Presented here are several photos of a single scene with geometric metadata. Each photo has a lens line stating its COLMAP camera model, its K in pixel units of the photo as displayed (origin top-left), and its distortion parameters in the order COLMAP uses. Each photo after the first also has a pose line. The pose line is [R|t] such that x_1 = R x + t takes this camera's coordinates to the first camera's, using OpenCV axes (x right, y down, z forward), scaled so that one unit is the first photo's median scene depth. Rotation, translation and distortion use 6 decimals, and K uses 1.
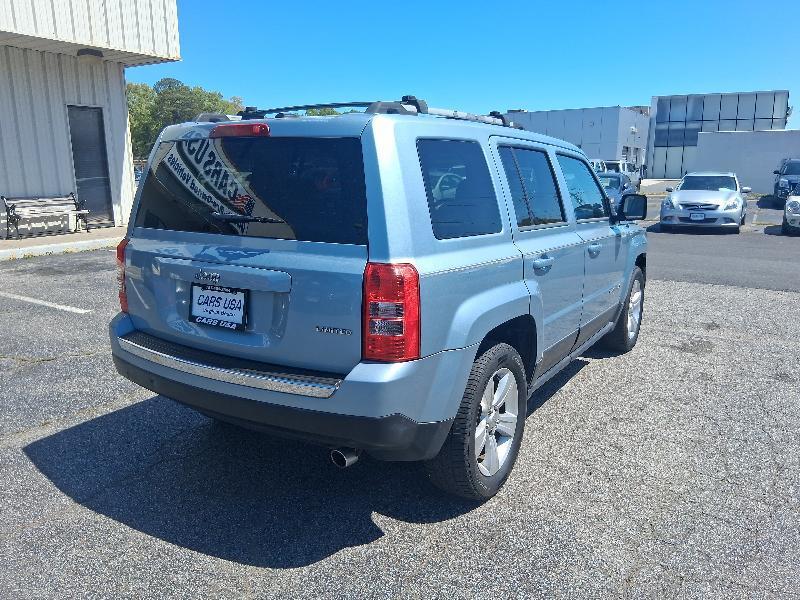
lens RADIAL K [[610.2, 0, 402.9], [0, 610.2, 297.3], [0, 0, 1]] dist [0.072899, -0.114632]
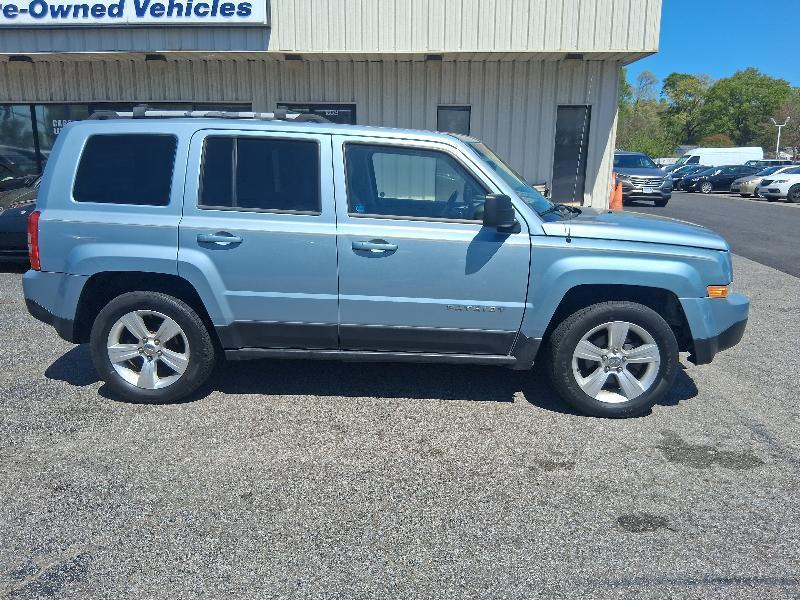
lens RADIAL K [[610.2, 0, 400.1], [0, 610.2, 304.2], [0, 0, 1]] dist [0.072899, -0.114632]
pose [[0.495899, 0.204807, -0.843883, 1.613608], [-0.187199, 0.974154, 0.126417, -0.172714], [0.847963, 0.095284, 0.521422, 0.811161]]
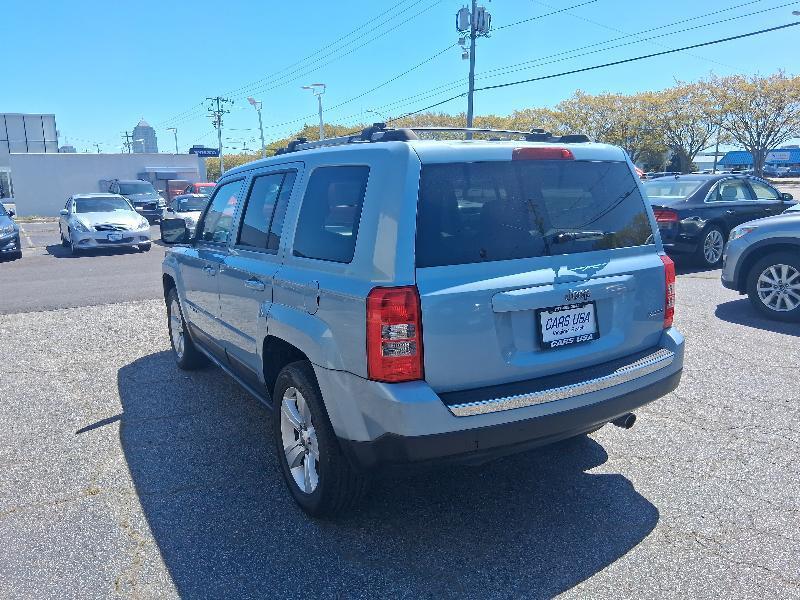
lens RADIAL K [[610.2, 0, 395.5], [0, 610.2, 301.3], [0, 0, 1]] dist [0.072899, -0.114632]
pose [[0.459705, -0.174288, 0.870801, -1.237485], [0.198836, 0.975859, 0.090347, -0.161982], [-0.865526, 0.131614, 0.483262, 0.707989]]
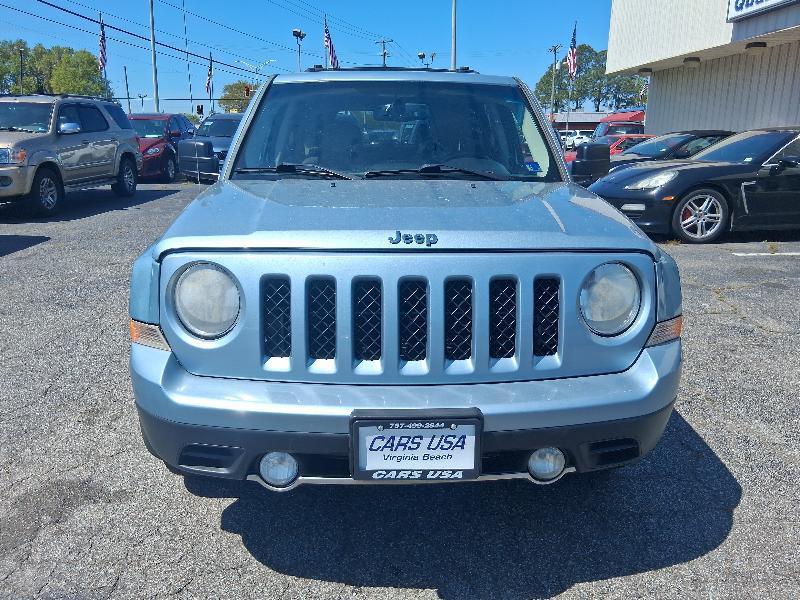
lens RADIAL K [[610.2, 0, 395.1], [0, 610.2, 306.9], [0, 0, 1]] dist [0.072899, -0.114632]
pose [[-0.824546, 0.145228, -0.546838, 0.963486], [-0.122839, 0.897493, 0.423575, -0.517798], [0.552299, 0.416430, -0.722185, 2.761090]]
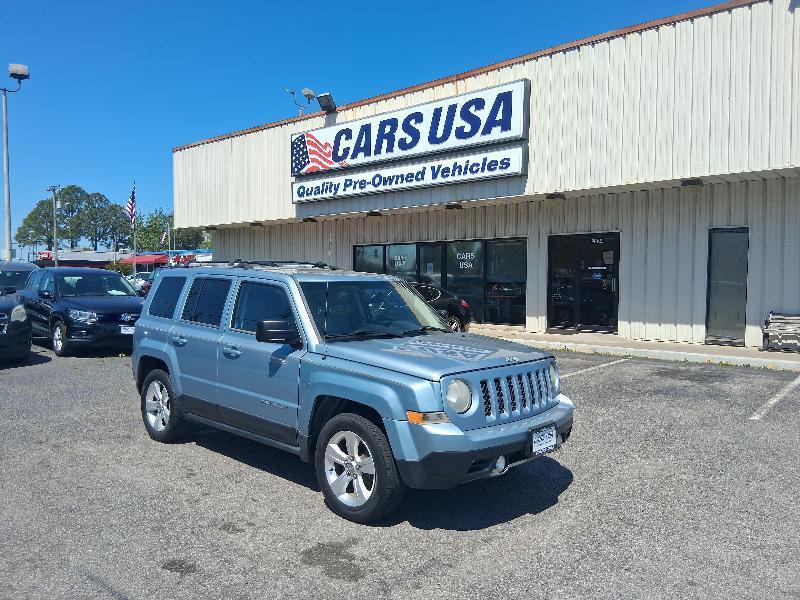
lens RADIAL K [[610.2, 0, 398.2], [0, 610.2, 297.2], [0, 0, 1]] dist [0.072899, -0.114632]
pose [[-0.187728, 0.031880, -0.981704, 2.224164], [-0.207981, 0.975520, 0.071451, -0.527061], [0.959949, 0.217589, -0.176502, 2.239749]]
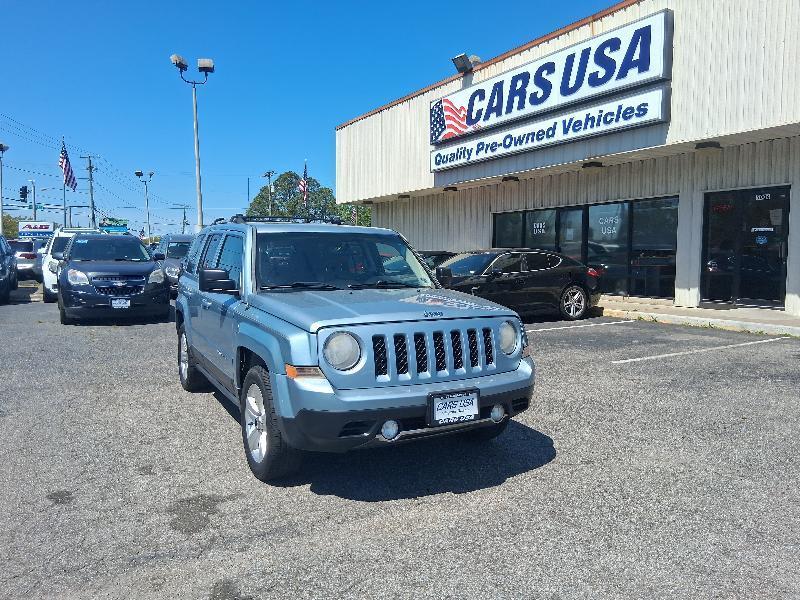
lens RADIAL K [[610.2, 0, 394.0], [0, 610.2, 300.0], [0, 0, 1]] dist [0.072899, -0.114632]
pose [[-0.495894, 0.066618, -0.865824, 1.829241], [-0.178853, 0.967841, 0.176904, -0.574464], [0.849765, 0.242581, -0.468031, 2.845983]]
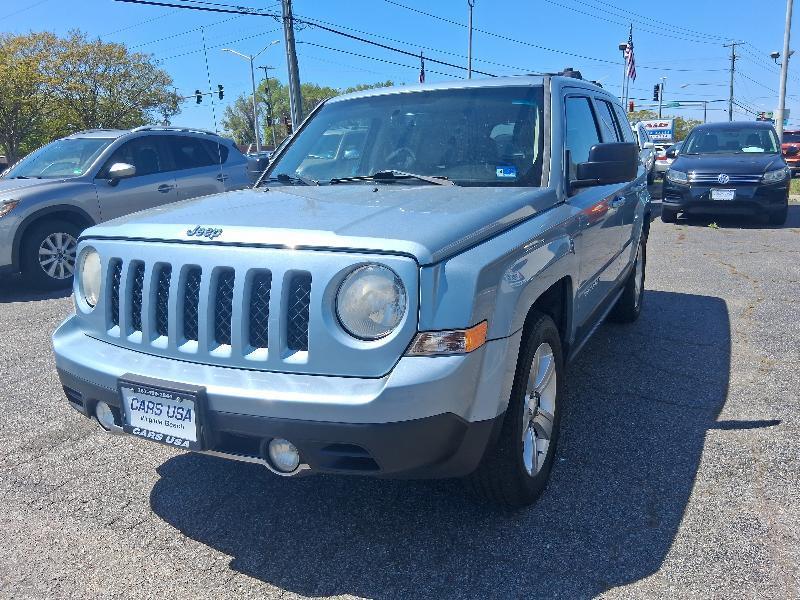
lens RADIAL K [[592.1, 0, 408.4], [0, 592.1, 296.5], [0, 0, 1]] dist [0.028214, -0.014688]
pose [[-0.994959, 0.053105, -0.085073, 0.412265], [0.012826, 0.908708, 0.417234, -0.533998], [0.099464, 0.414040, -0.904808, 2.970535]]
